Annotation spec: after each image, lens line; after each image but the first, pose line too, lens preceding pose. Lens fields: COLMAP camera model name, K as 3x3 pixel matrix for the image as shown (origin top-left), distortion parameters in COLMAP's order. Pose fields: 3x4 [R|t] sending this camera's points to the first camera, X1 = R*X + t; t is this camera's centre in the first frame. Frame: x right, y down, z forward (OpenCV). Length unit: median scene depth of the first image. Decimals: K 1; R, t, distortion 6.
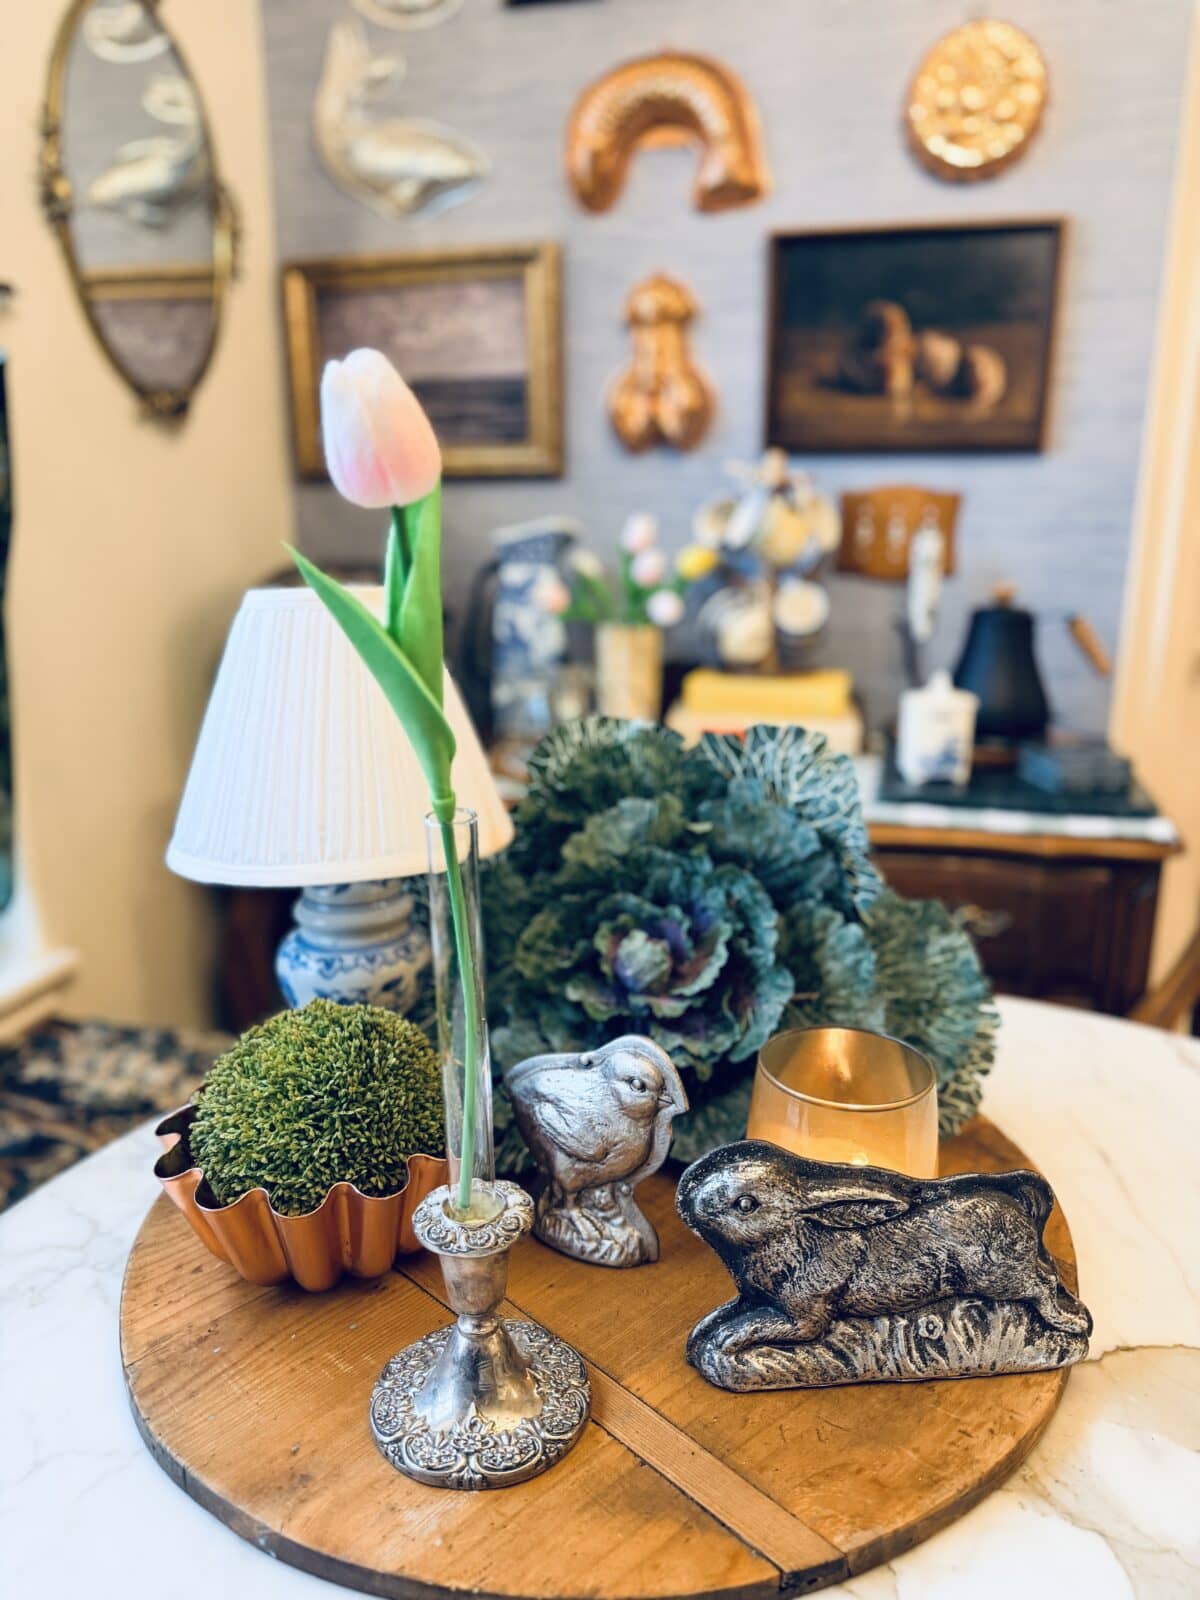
lens RADIAL K [[1134.5, 0, 600.0], [0, 1134.5, 800.0], [0, 0, 1]] dist [-0.007296, -0.006057]
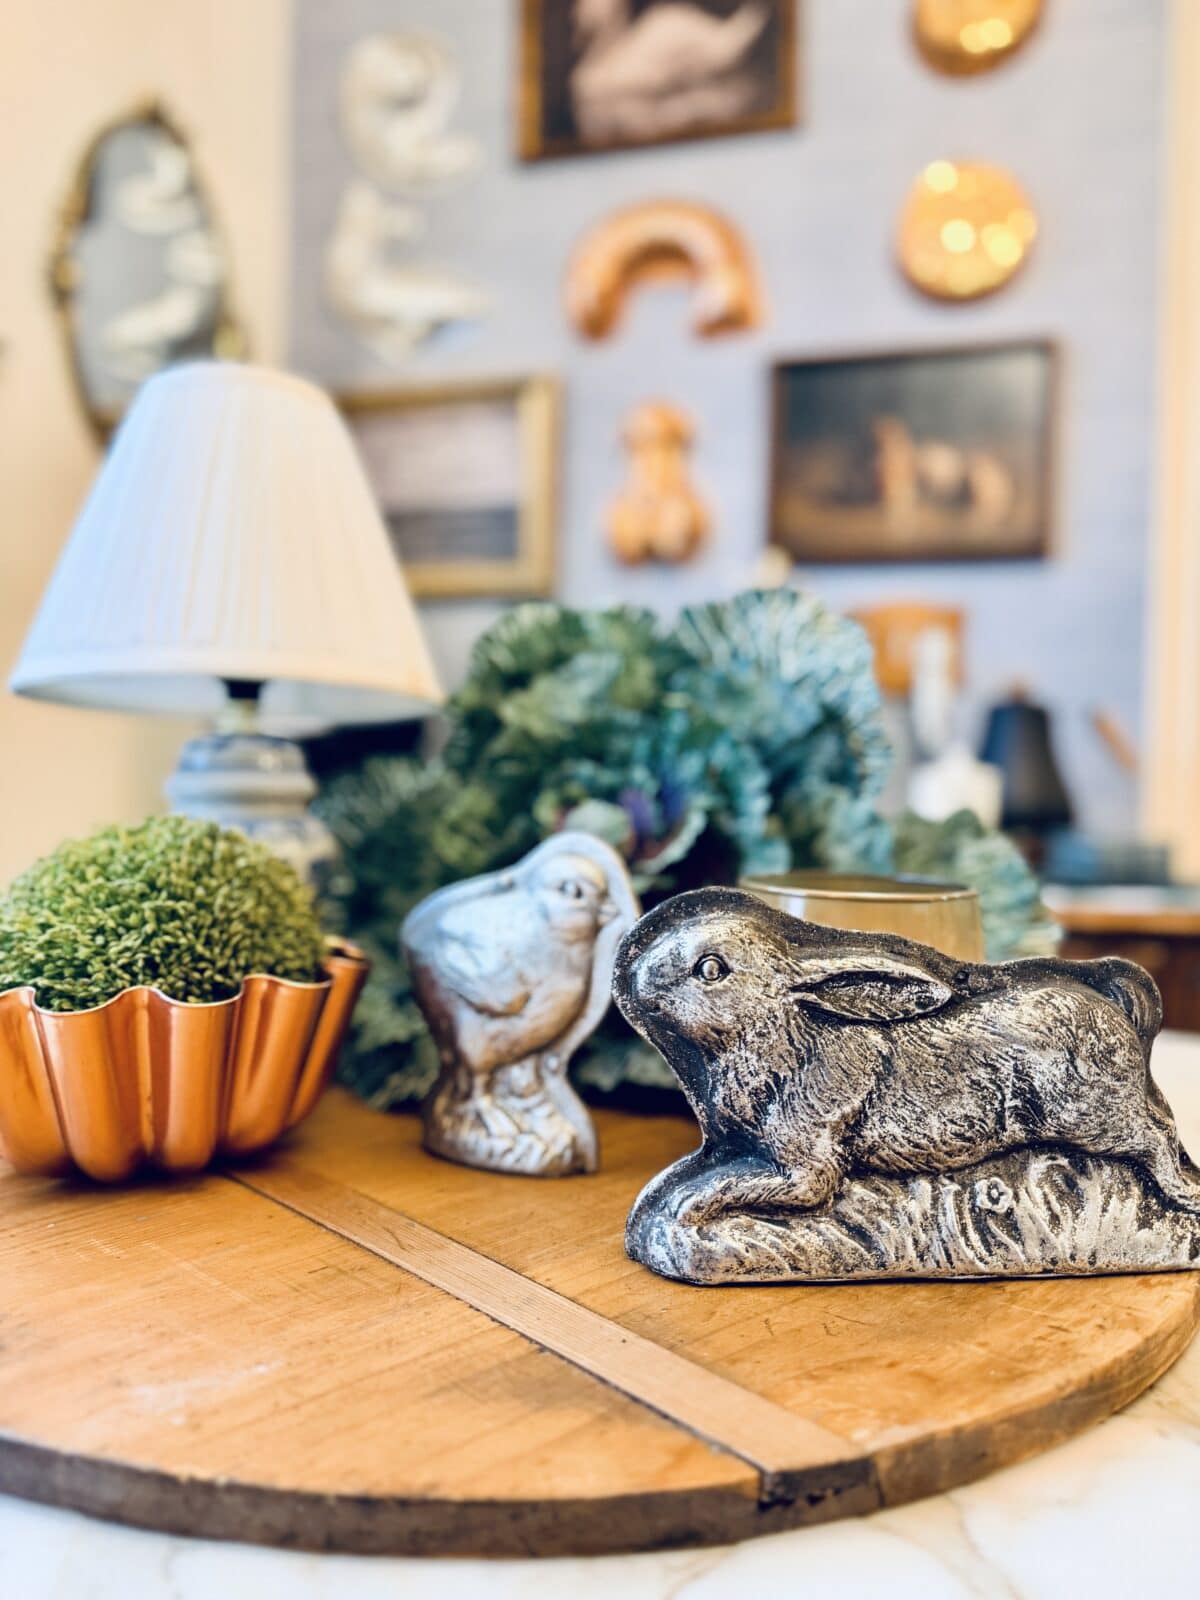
lens RADIAL K [[1137.7, 0, 604.6], [0, 1137.7, 822.0], [0, 0, 1]] dist [0.003593, -0.043097]
pose [[0.999796, 0.017911, -0.009336, 0.067109], [-0.019559, 0.973897, -0.226148, 0.410521], [0.005041, 0.226284, 0.974048, 0.303603]]
